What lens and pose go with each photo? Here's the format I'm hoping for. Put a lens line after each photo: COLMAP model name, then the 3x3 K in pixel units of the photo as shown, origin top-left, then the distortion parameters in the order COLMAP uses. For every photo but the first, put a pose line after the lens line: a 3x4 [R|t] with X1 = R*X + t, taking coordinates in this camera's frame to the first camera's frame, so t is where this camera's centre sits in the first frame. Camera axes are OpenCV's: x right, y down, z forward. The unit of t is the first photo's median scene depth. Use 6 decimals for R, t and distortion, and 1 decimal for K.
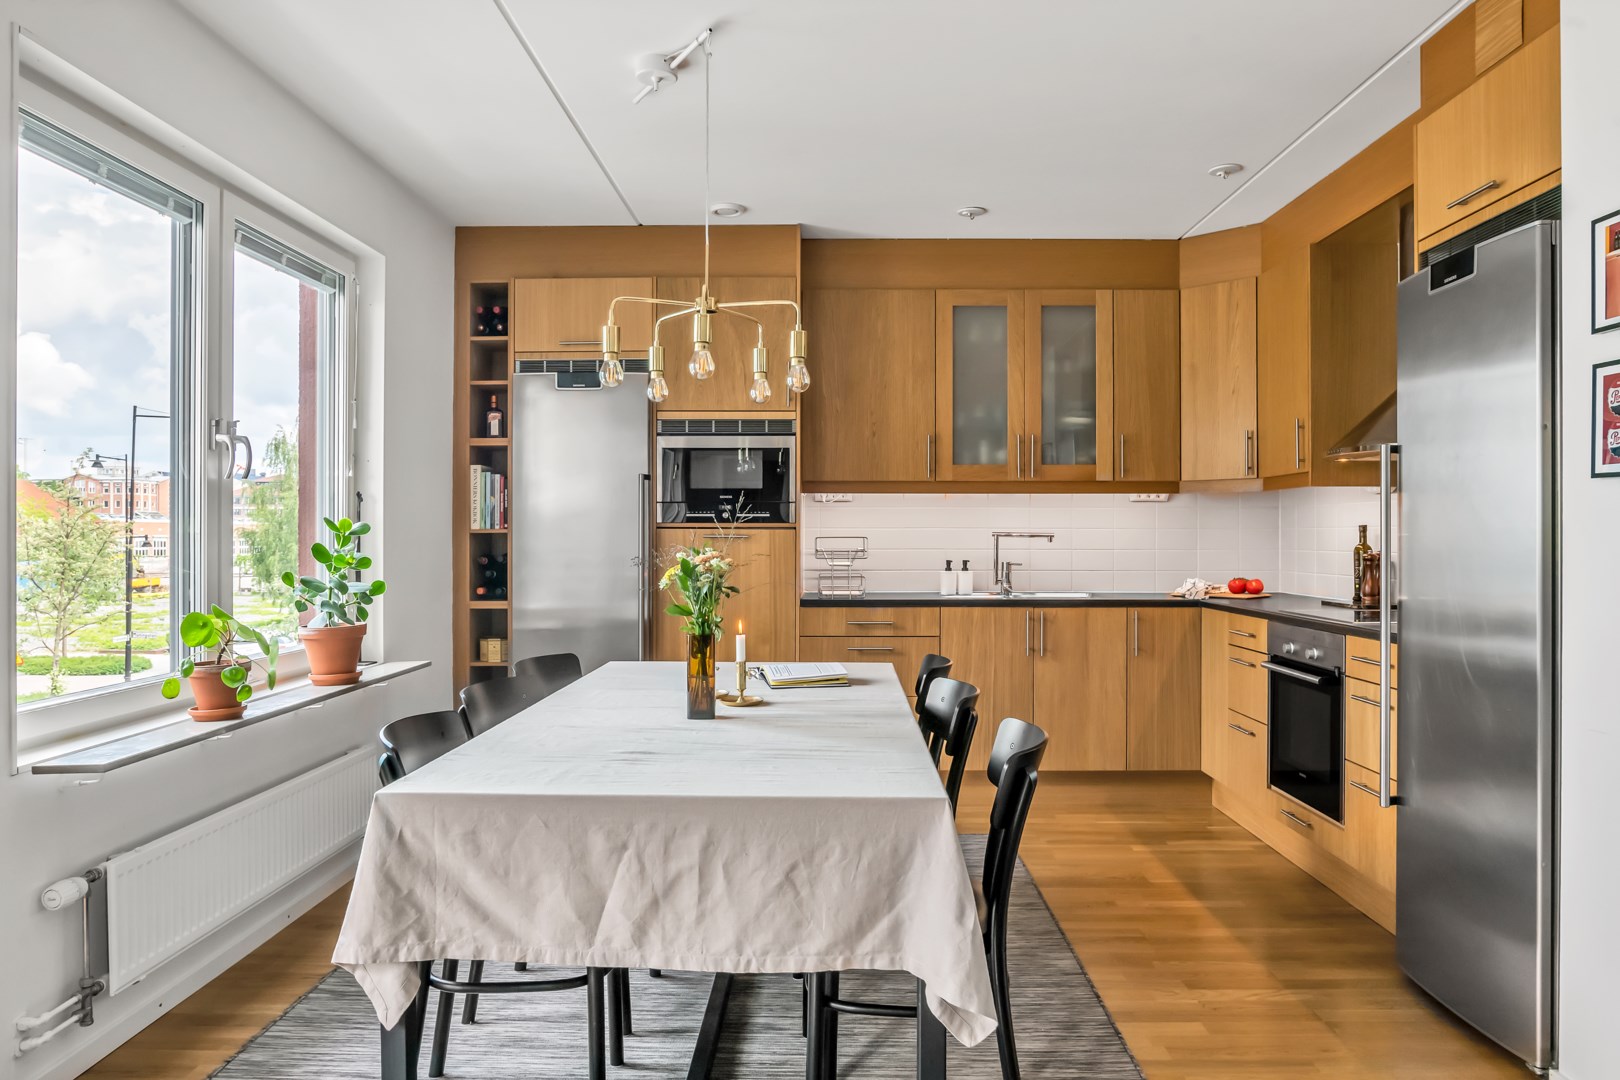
lens RADIAL K [[1107.9, 0, 806.7], [0, 1107.9, 531.8], [0, 0, 1]] dist [-0.047086, 0.017495]
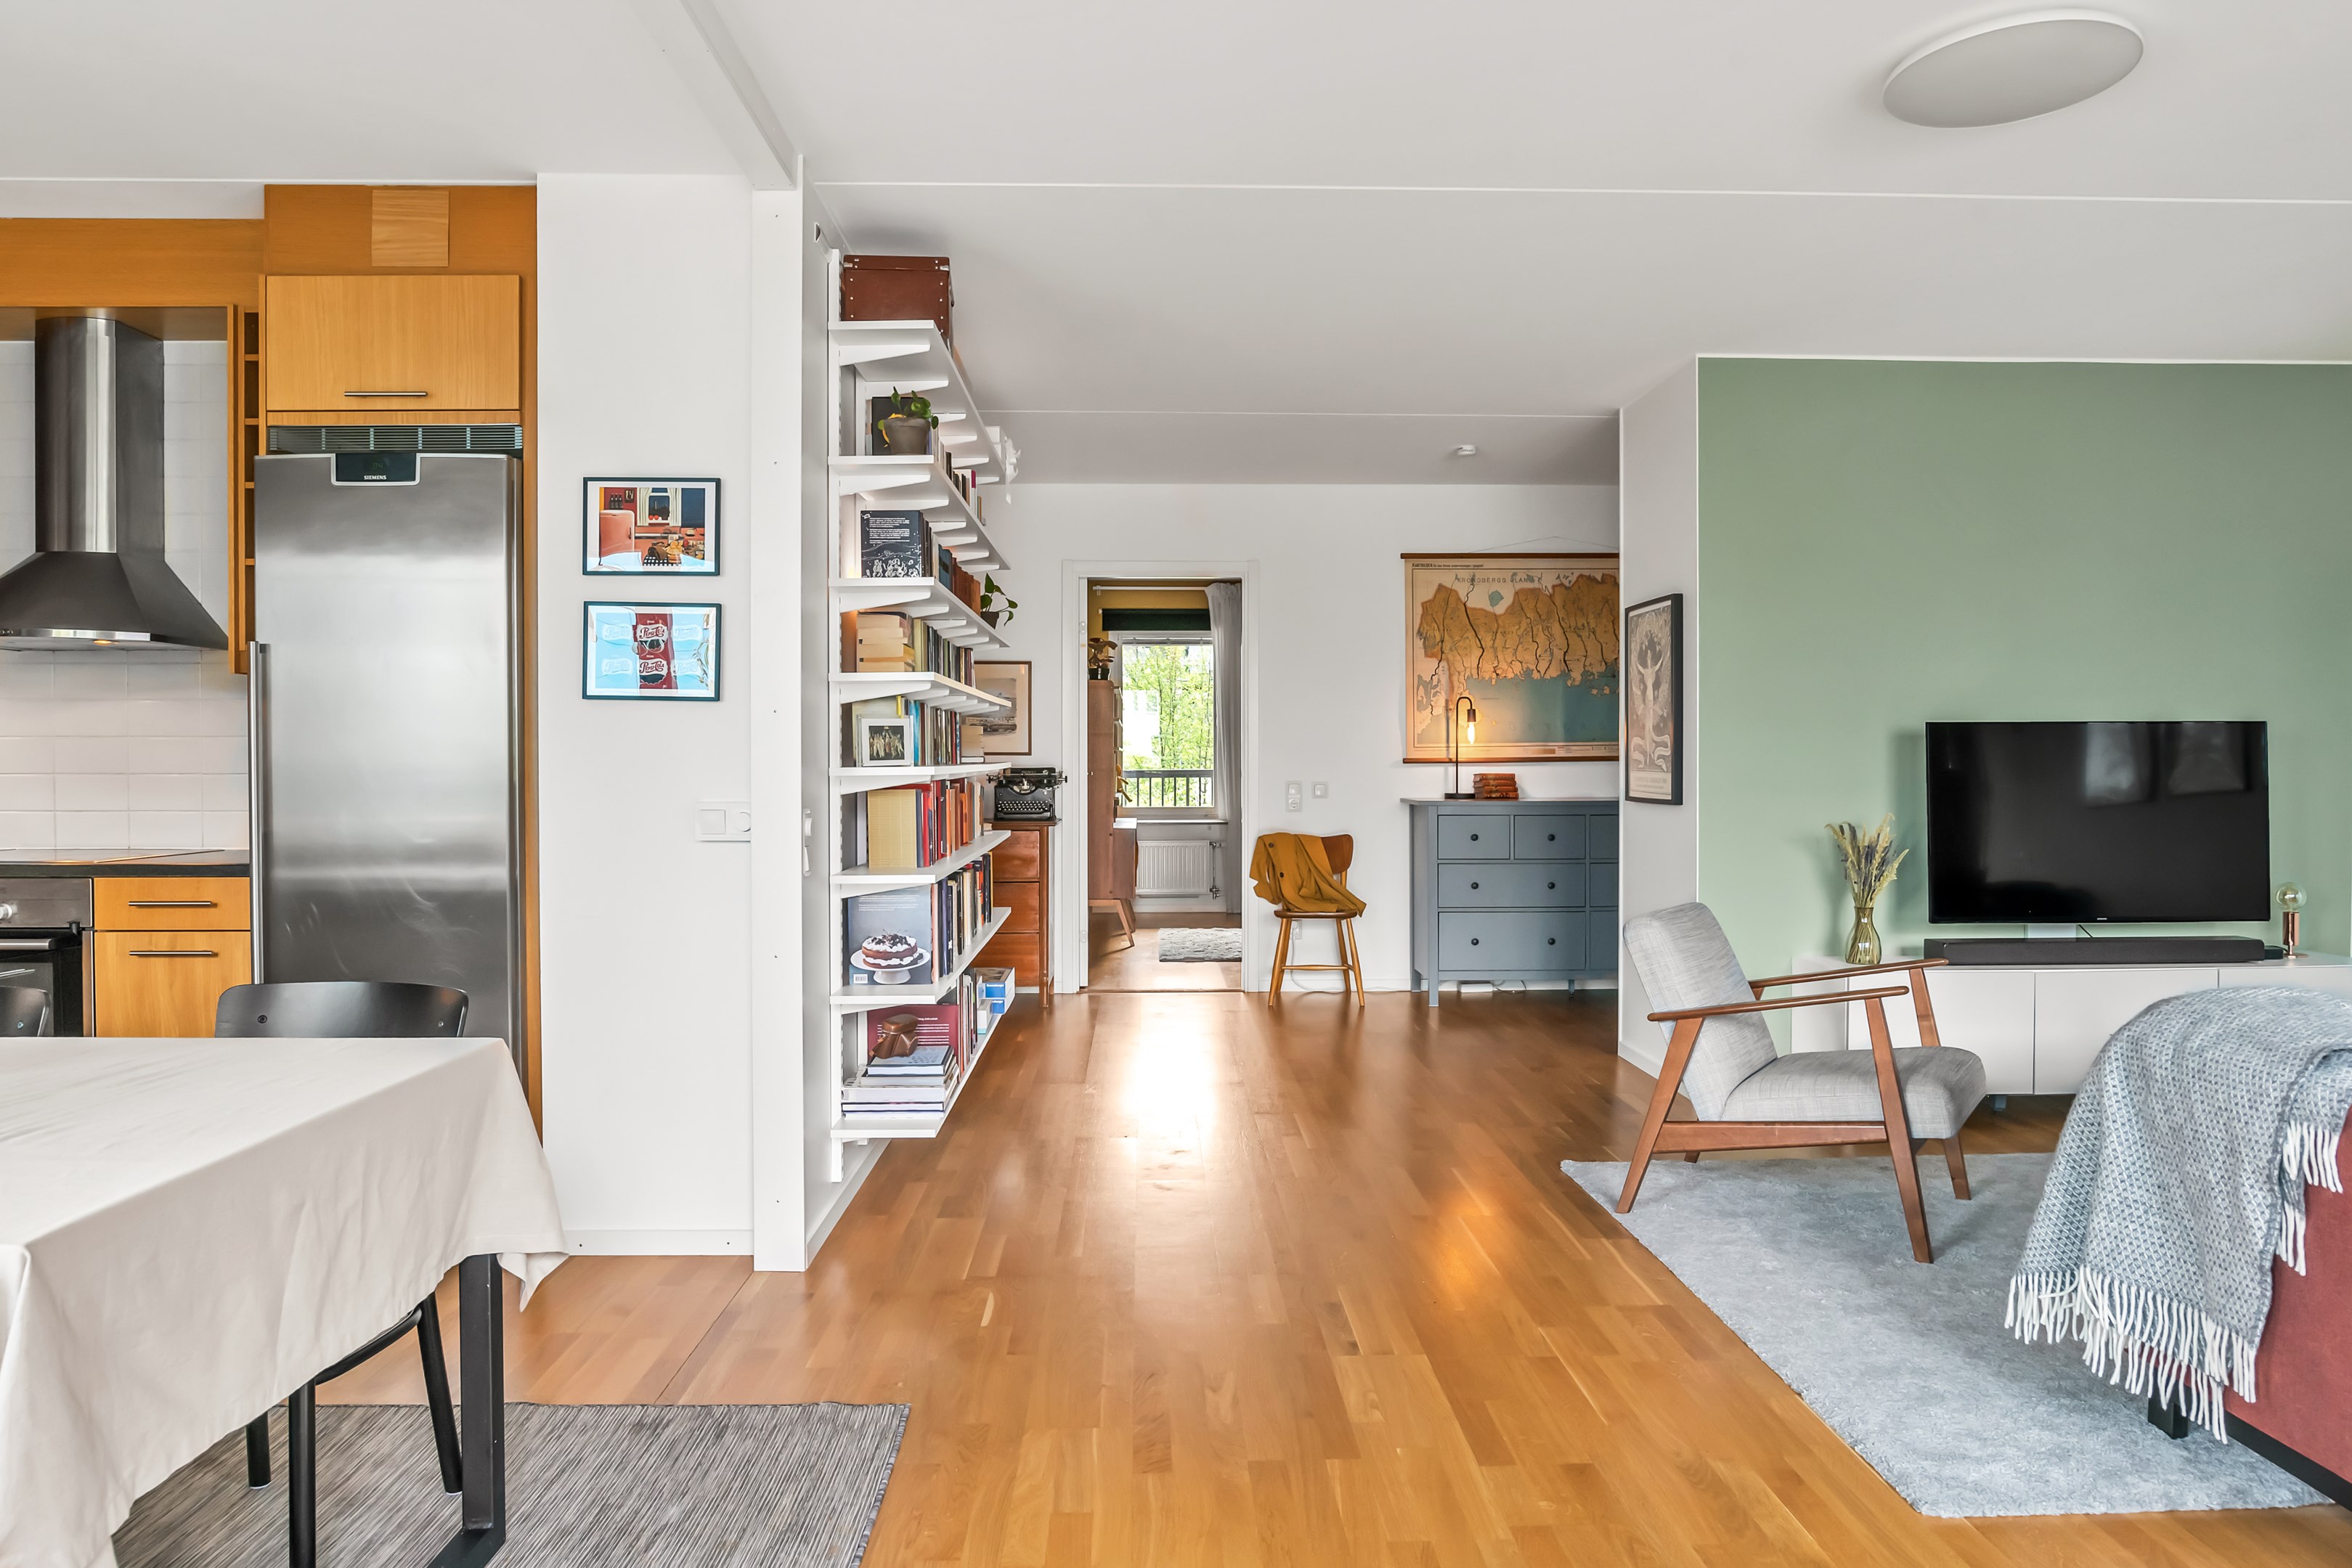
lens RADIAL K [[1539.4, 0, 1152.5], [0, 1539.4, 770.3], [0, 0, 1]] dist [-0.029714, 0.006099]
pose [[-0.025433, -0.006414, 0.999656, -0.432323], [-0.004831, 0.999969, 0.006293, 0.006314], [-0.999665, -0.004669, -0.025464, 0.201273]]
